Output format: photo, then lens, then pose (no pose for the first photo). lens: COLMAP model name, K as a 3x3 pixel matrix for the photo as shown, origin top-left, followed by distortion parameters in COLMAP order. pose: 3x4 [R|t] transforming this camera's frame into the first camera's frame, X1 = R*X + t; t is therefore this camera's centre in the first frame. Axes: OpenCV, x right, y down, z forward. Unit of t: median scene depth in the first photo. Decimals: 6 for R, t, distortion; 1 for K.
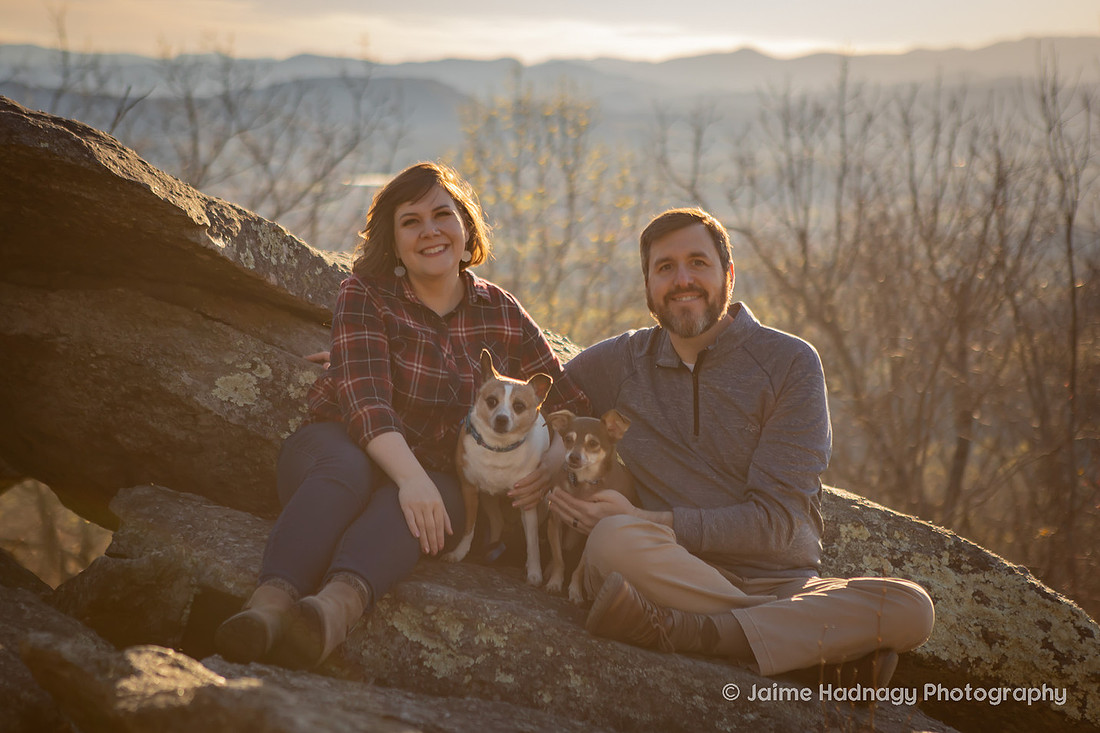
lens RADIAL K [[2274.4, 0, 554.5], [0, 2274.4, 353.4], [0, 0, 1]] dist [0.155301, 0.000000]
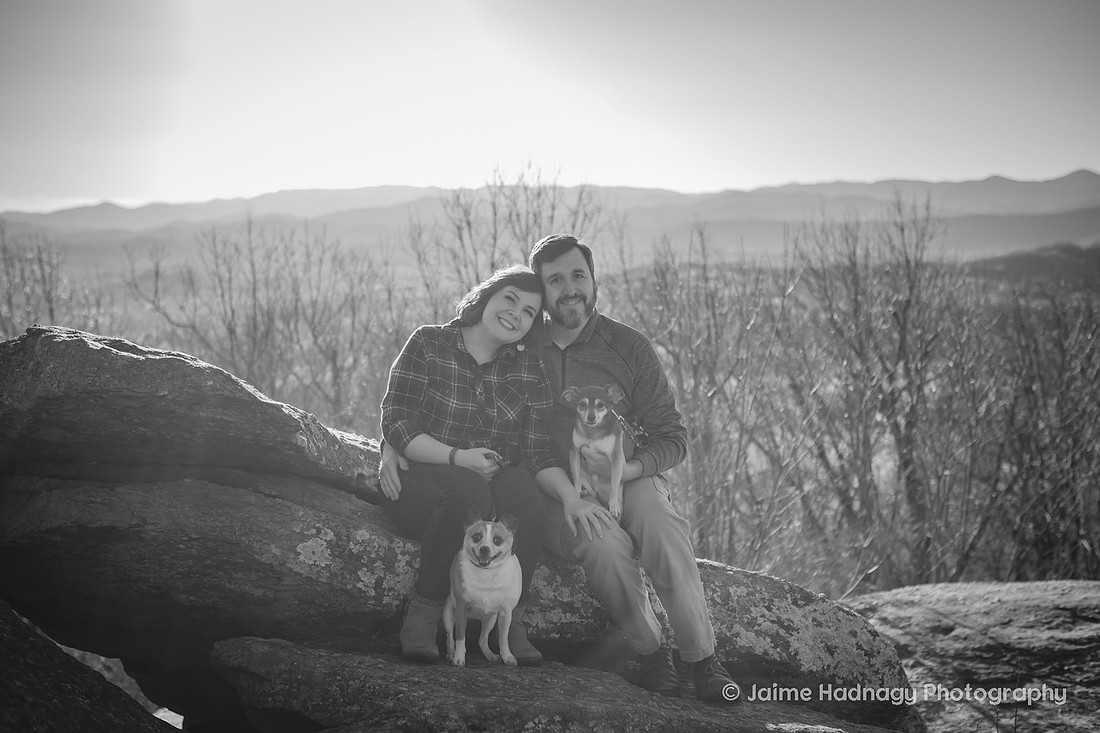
lens RADIAL K [[1379.0, 0, 557.1], [0, 1379.0, 361.4], [0, 0, 1]] dist [-0.024588, 0.000000]
pose [[0.917629, -0.082934, 0.388689, -0.295875], [0.087594, 0.996140, 0.005749, -0.079995], [-0.387666, 0.028771, 0.921351, 0.241690]]
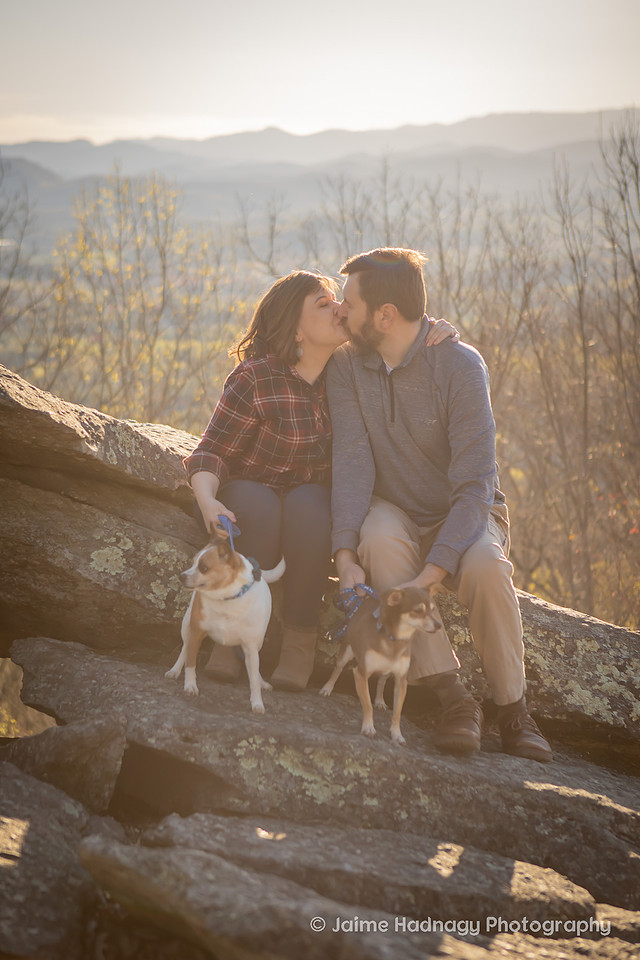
lens RADIAL K [[1800.0, 0, 290.8], [0, 1800.0, 486.3], [0, 0, 1]] dist [0.076320, 0.000000]
pose [[0.995007, -0.043271, 0.089942, -0.123843], [0.037347, 0.997085, 0.066539, -0.085813], [-0.092559, -0.062848, 0.993722, 0.003762]]
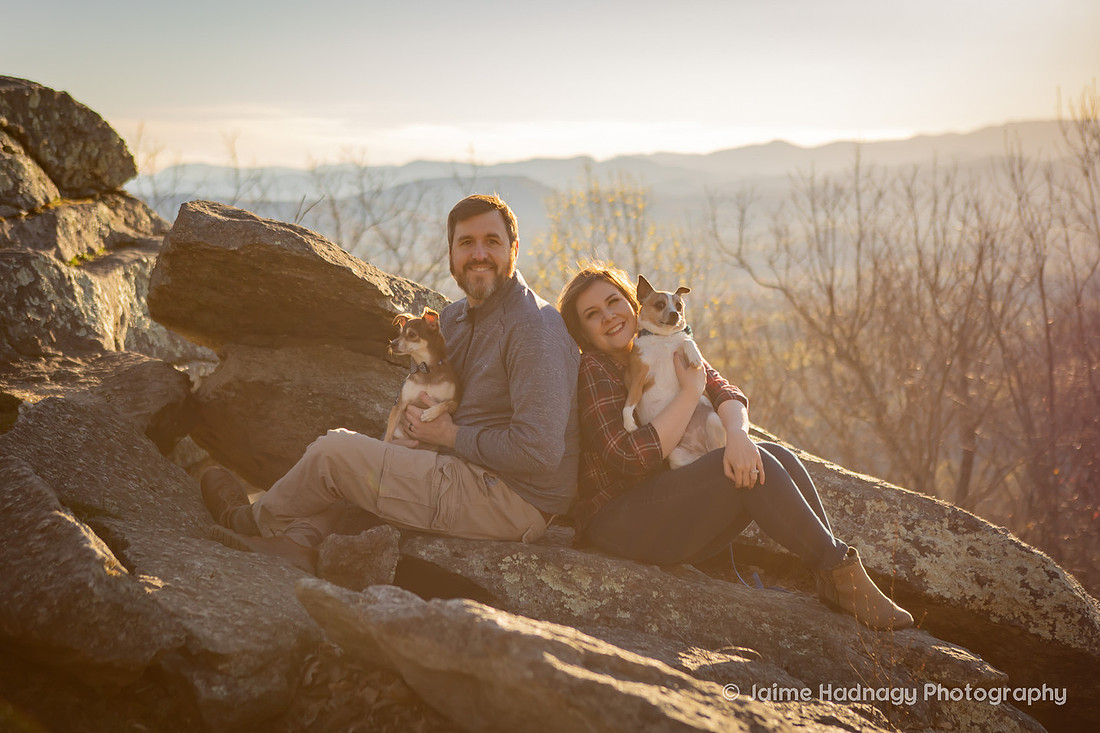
lens RADIAL K [[1870.9, 0, 528.9], [0, 1870.9, 339.5], [0, 0, 1]] dist [0.050541, 0.000000]
pose [[0.997953, -0.037210, -0.052018, -0.011441], [0.035567, 0.998850, -0.032154, 0.008878], [0.053155, 0.030238, 0.998128, -0.112072]]
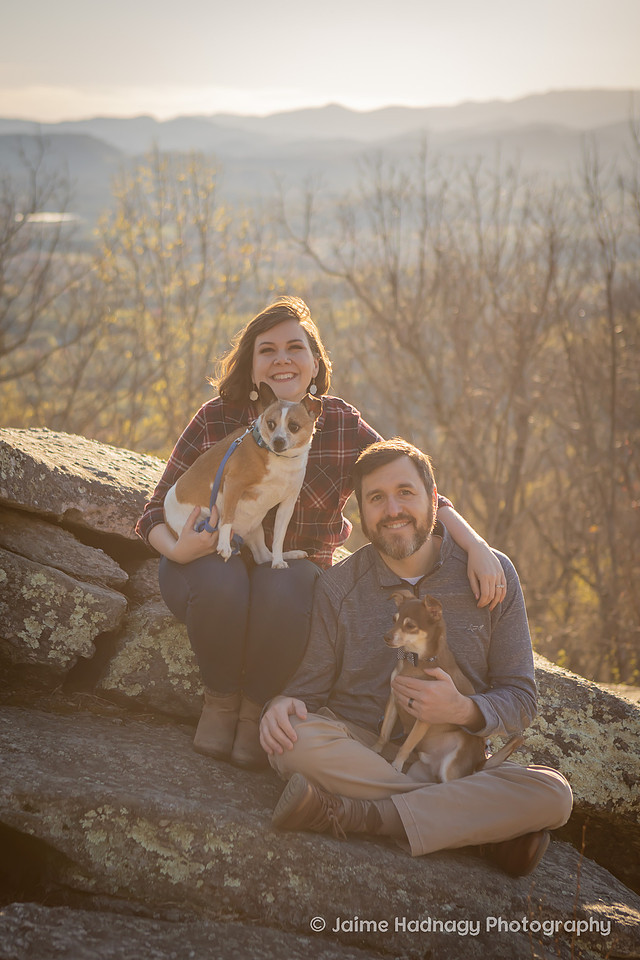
lens RADIAL K [[1773.7, 0, 263.6], [0, 1773.7, 491.7], [0, 0, 1]] dist [0.001974, 0.000000]
pose [[0.998680, -0.031789, 0.040349, -0.029497], [0.028308, 0.996057, 0.084075, -0.103697], [-0.042863, -0.082821, 0.995642, 0.110400]]
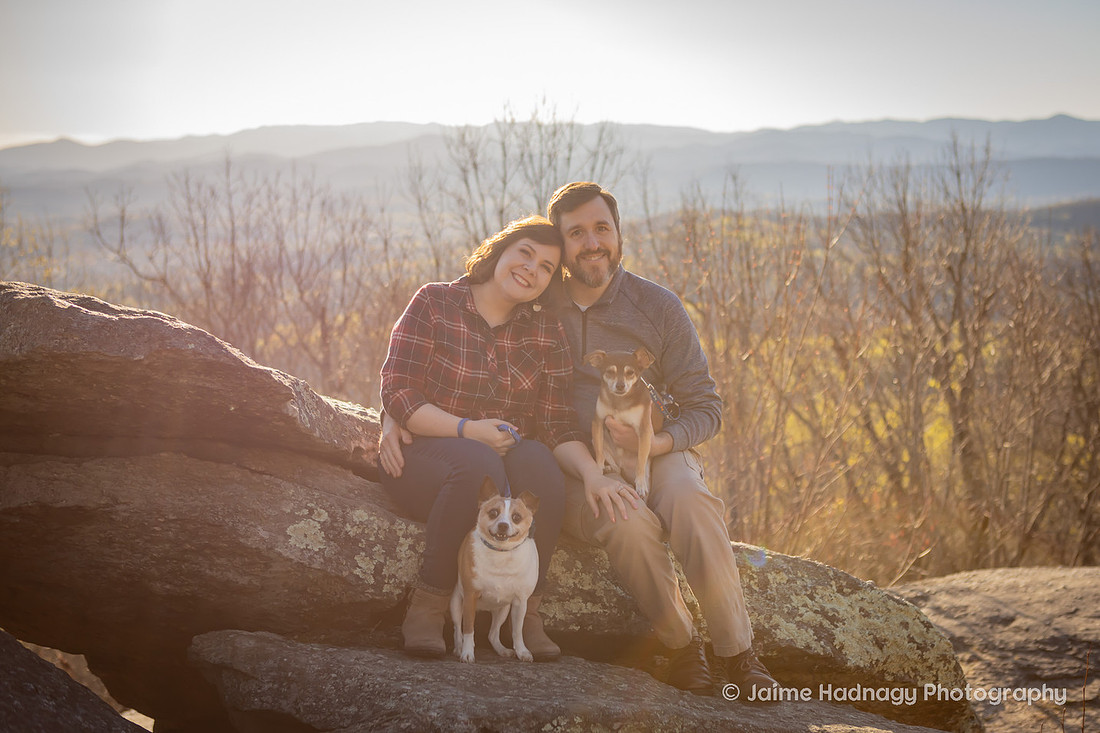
lens RADIAL K [[1545.0, 0, 611.1], [0, 1545.0, 316.3], [0, 0, 1]] dist [-0.021700, 0.000000]
pose [[0.907929, -0.079261, 0.411562, -0.300544], [0.084349, 0.996419, 0.005818, -0.081880], [-0.410550, 0.029432, 0.911363, 0.237006]]
